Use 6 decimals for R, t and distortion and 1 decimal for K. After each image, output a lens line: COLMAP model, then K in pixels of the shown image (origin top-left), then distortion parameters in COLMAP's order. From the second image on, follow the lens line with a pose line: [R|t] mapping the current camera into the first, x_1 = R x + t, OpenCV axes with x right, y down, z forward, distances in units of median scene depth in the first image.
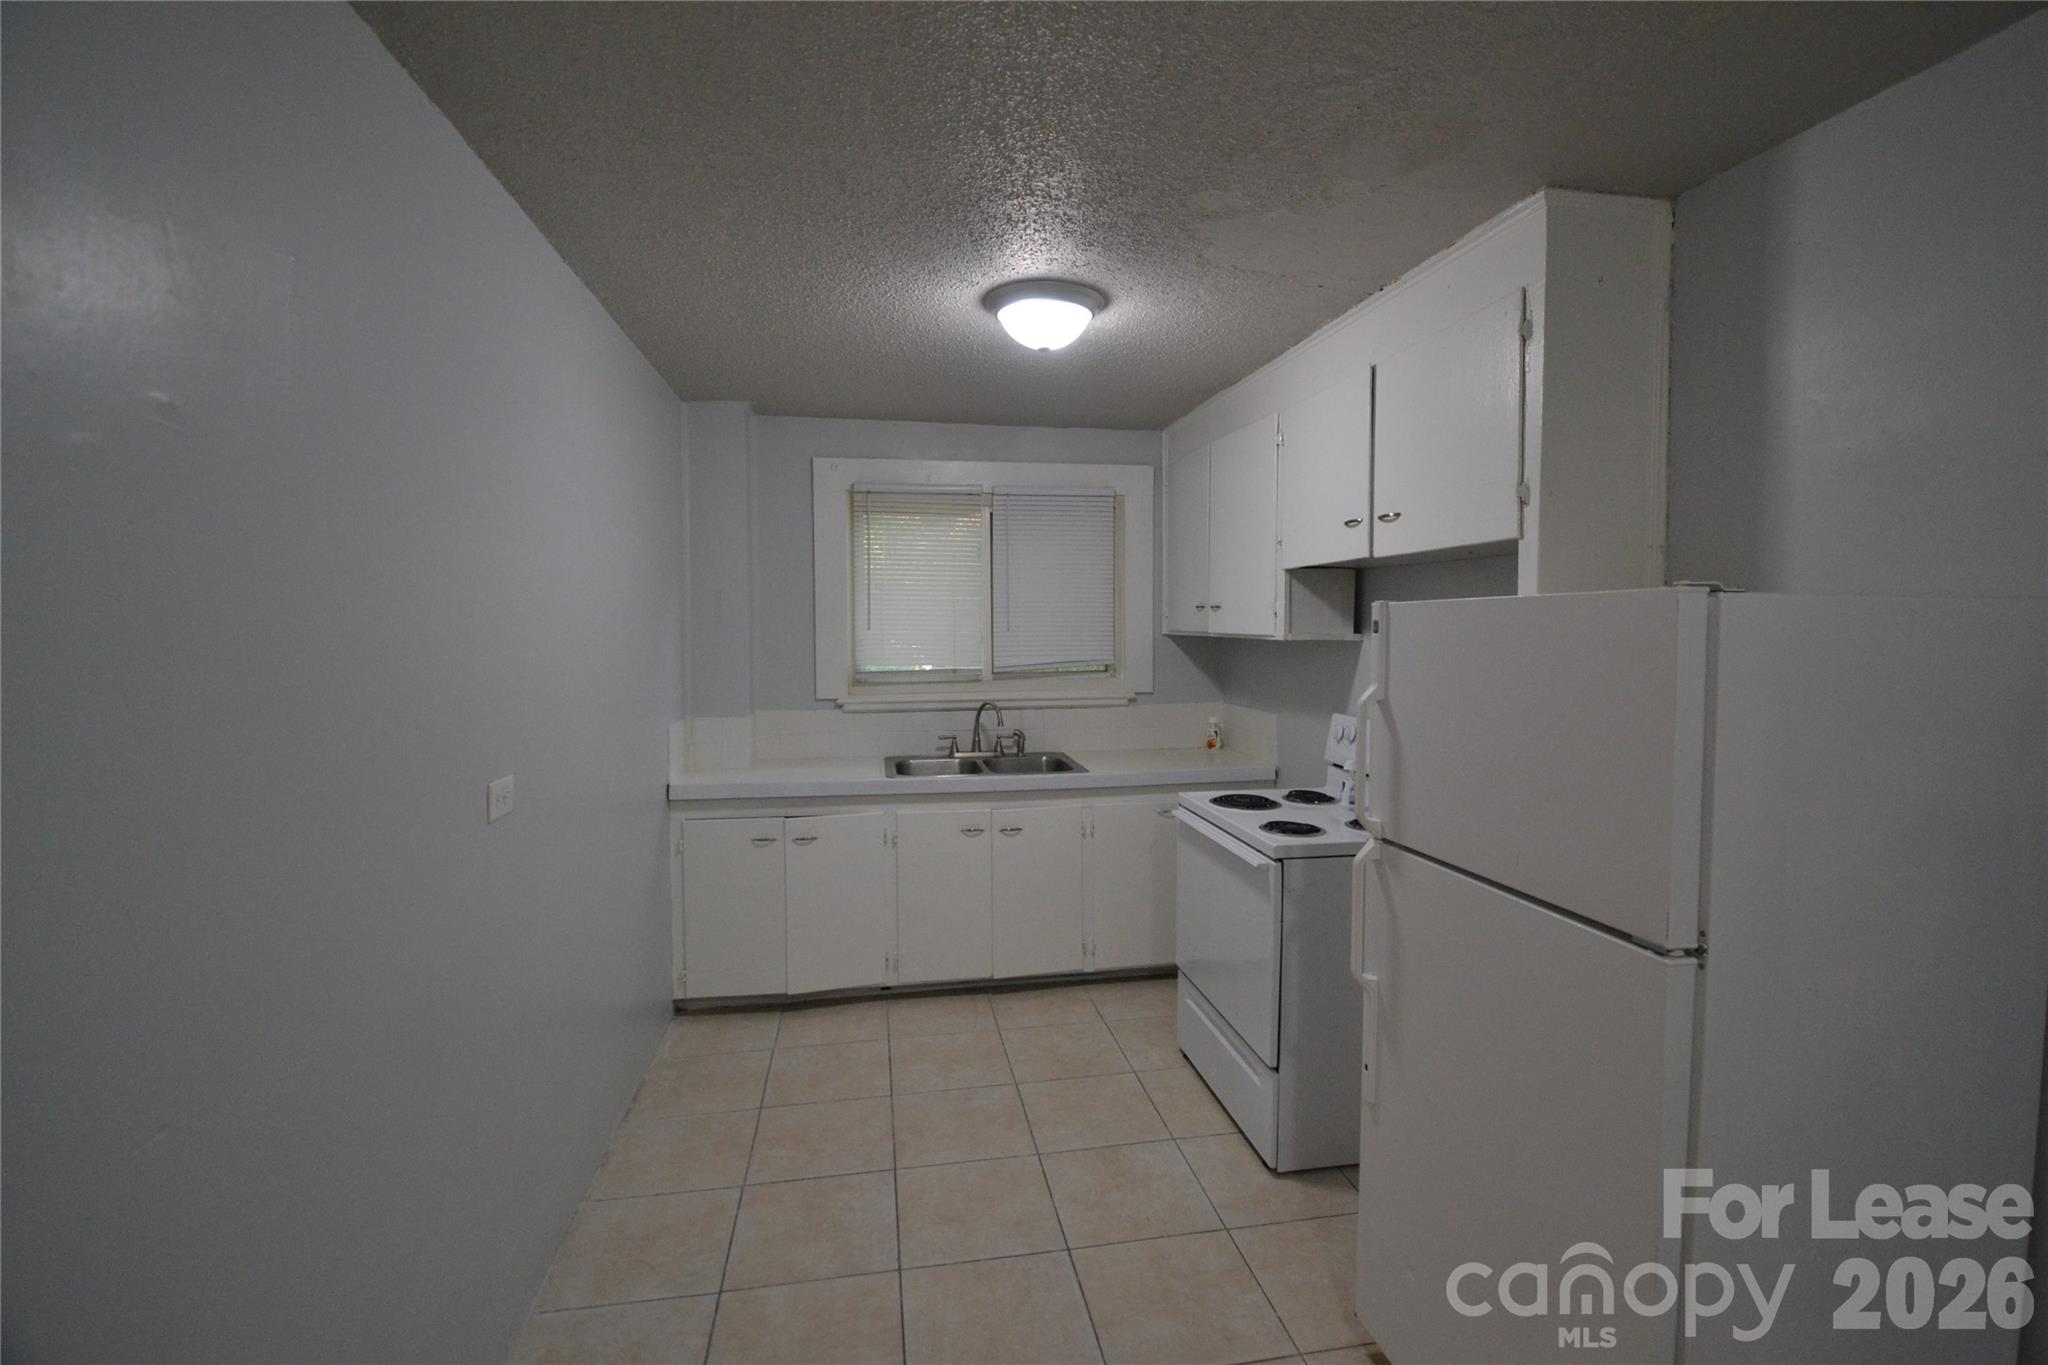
lens RADIAL K [[913.3, 0, 1035.2], [0, 913.3, 652.4], [0, 0, 1]] dist [0.024907, -0.028216]
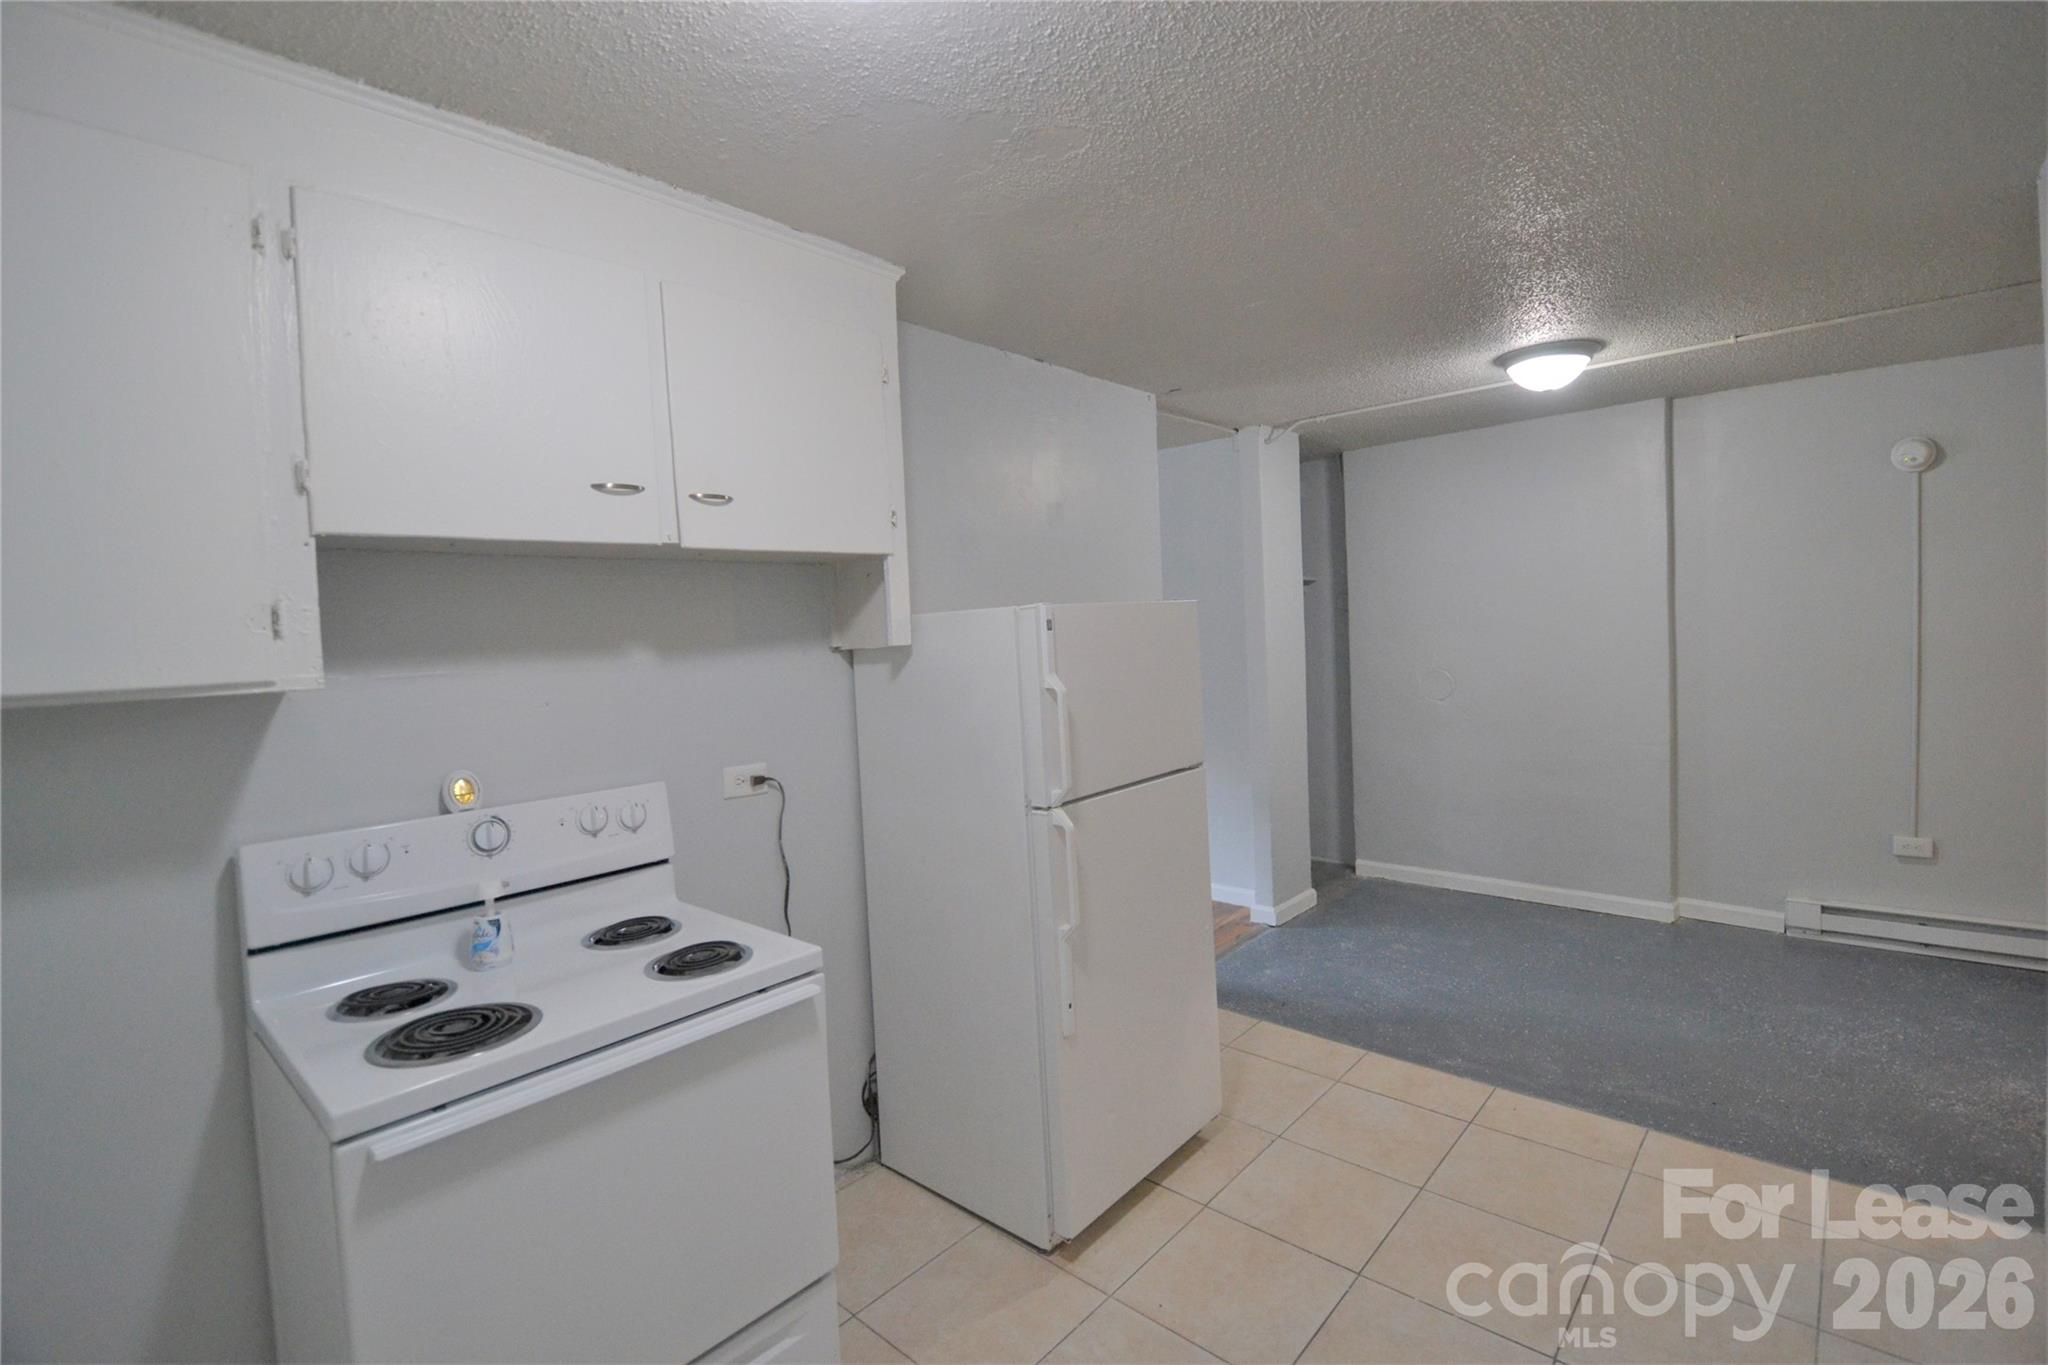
lens RADIAL K [[913.3, 0, 1035.2], [0, 913.3, 652.4], [0, 0, 1]] dist [0.024907, -0.028216]
pose [[-0.595407, 0.016953, 0.803246, -0.269699], [0.071140, 0.996963, 0.031691, -0.016059], [-0.800269, 0.076012, -0.594804, 0.863301]]
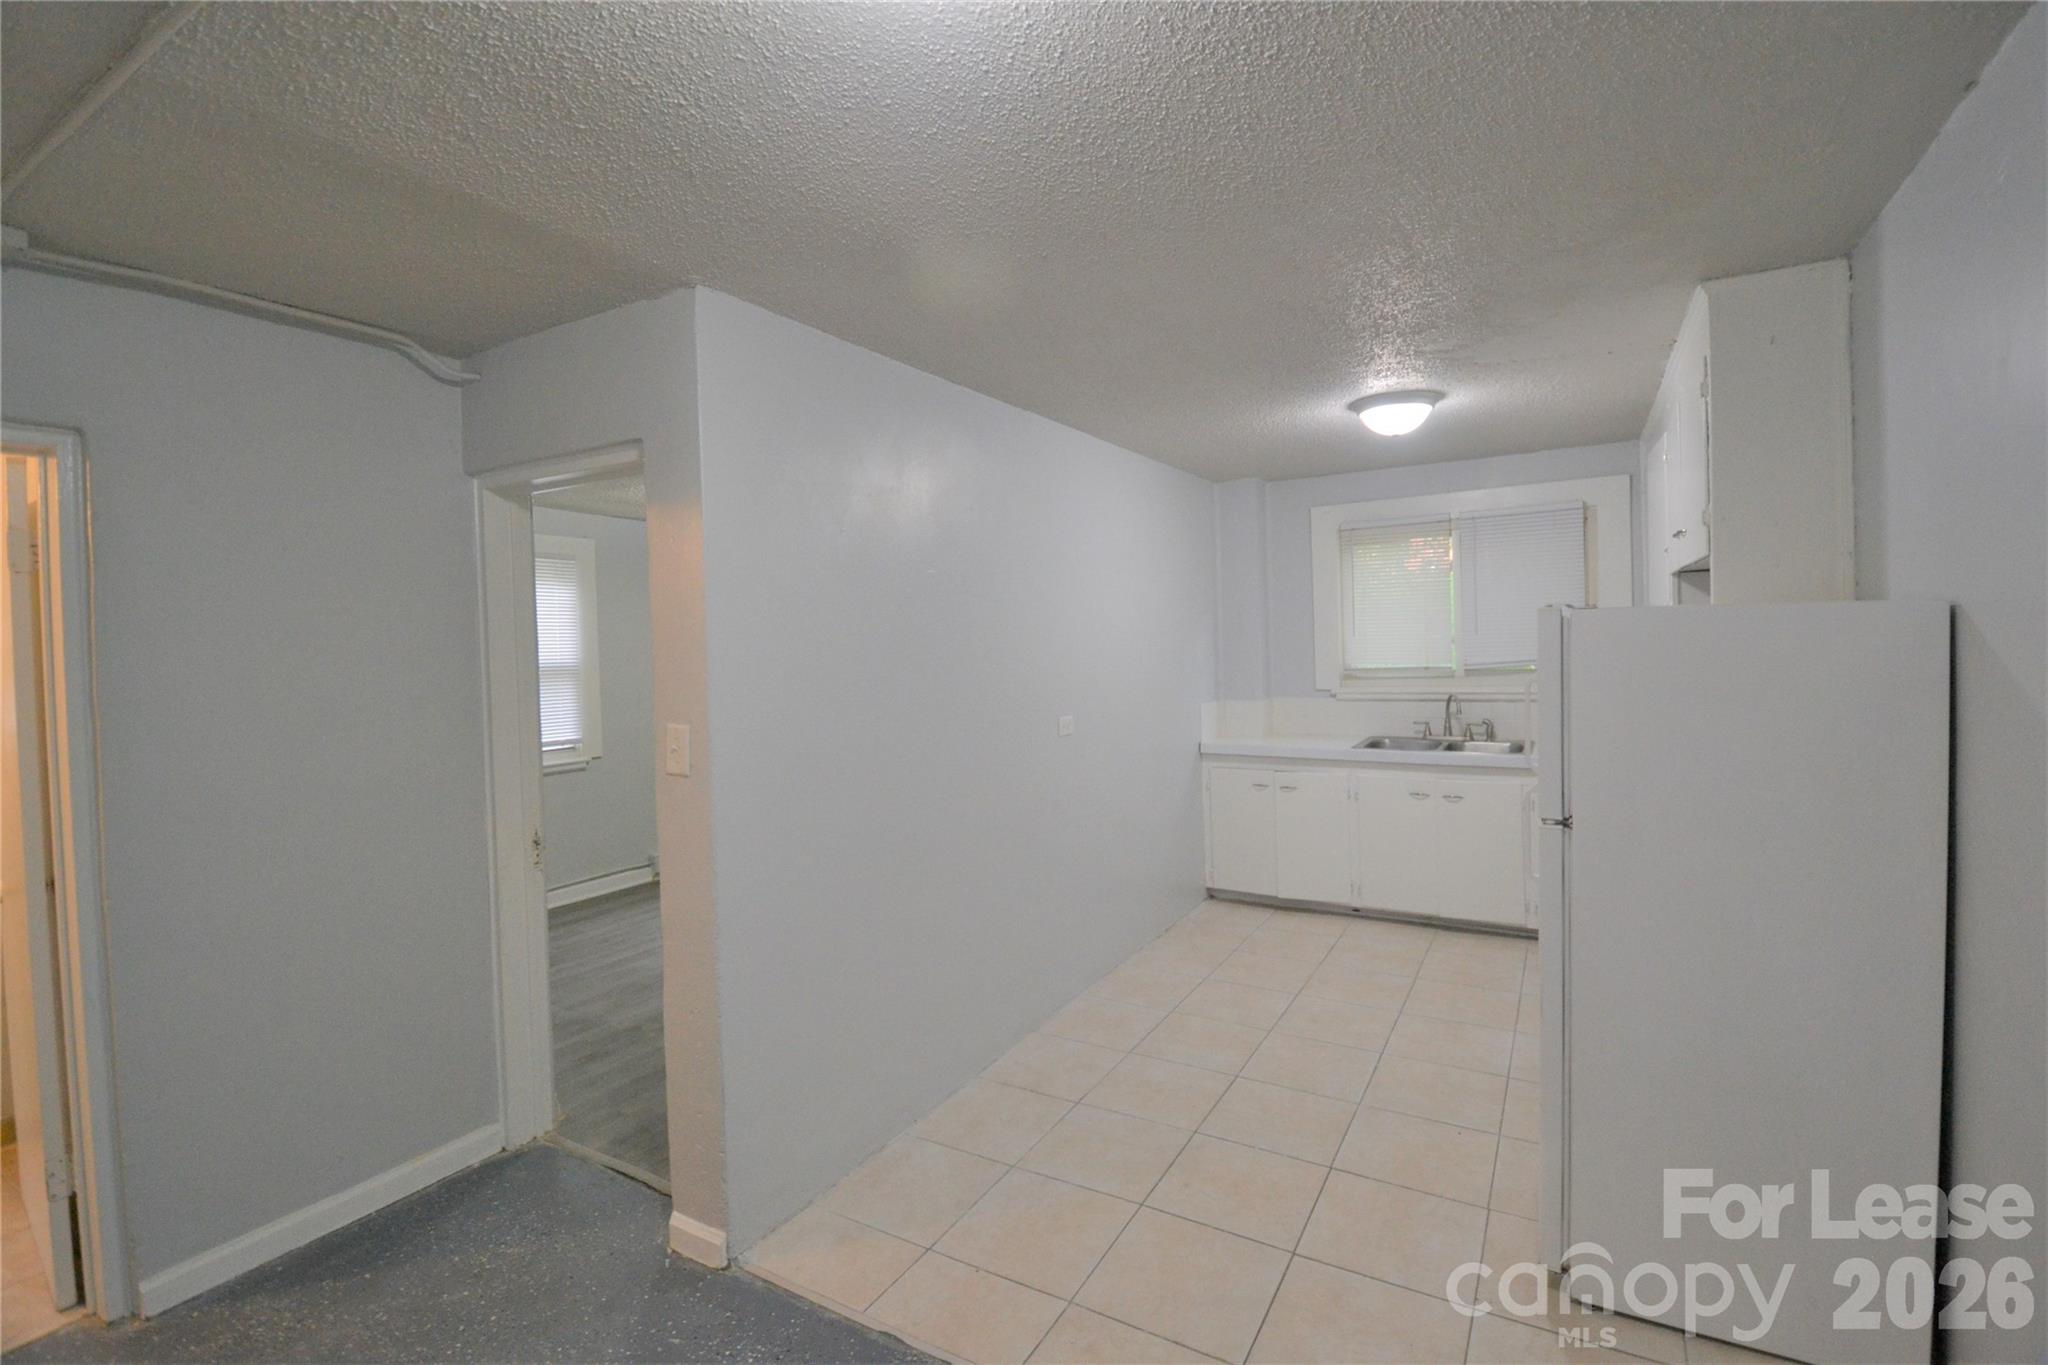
lens RADIAL K [[913.3, 0, 1035.2], [0, 913.3, 652.4], [0, 0, 1]] dist [0.024907, -0.028216]
pose [[0.757140, -0.011738, -0.653147, 0.359626], [0.007767, 0.999930, -0.008967, 0.006814], [0.653206, 0.001716, 0.757178, -0.301083]]
